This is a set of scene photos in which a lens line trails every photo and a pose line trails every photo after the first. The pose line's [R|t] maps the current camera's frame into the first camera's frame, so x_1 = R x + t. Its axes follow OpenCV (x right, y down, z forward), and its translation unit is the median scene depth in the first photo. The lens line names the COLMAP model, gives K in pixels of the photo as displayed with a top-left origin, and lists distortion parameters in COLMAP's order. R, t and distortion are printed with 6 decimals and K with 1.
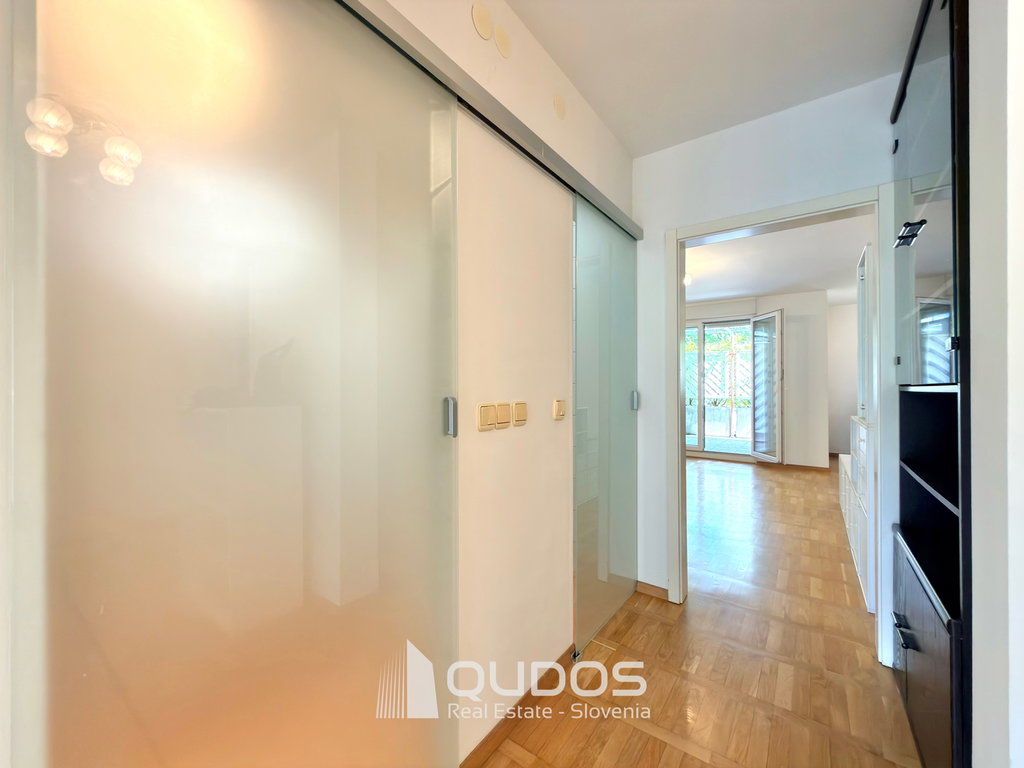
lens RADIAL K [[409.9, 0, 511.7], [0, 409.9, 380.1], [0, 0, 1]] dist [0.000334, -0.000384]
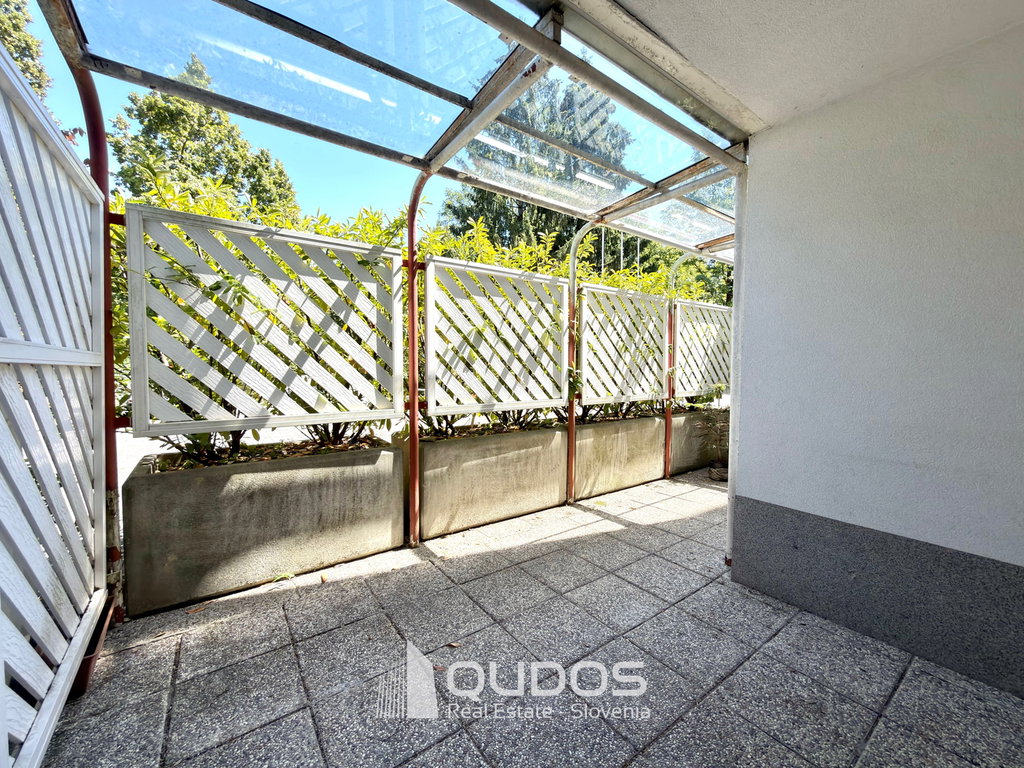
lens RADIAL K [[409.9, 0, 512.4], [0, 409.9, 384.3], [0, 0, 1]] dist [0.000334, -0.000384]
pose [[0.306337, -0.041659, 0.951011, 1.305350], [-0.013364, 0.998755, 0.048055, 0.030214], [-0.951829, -0.027430, 0.305399, 3.938581]]
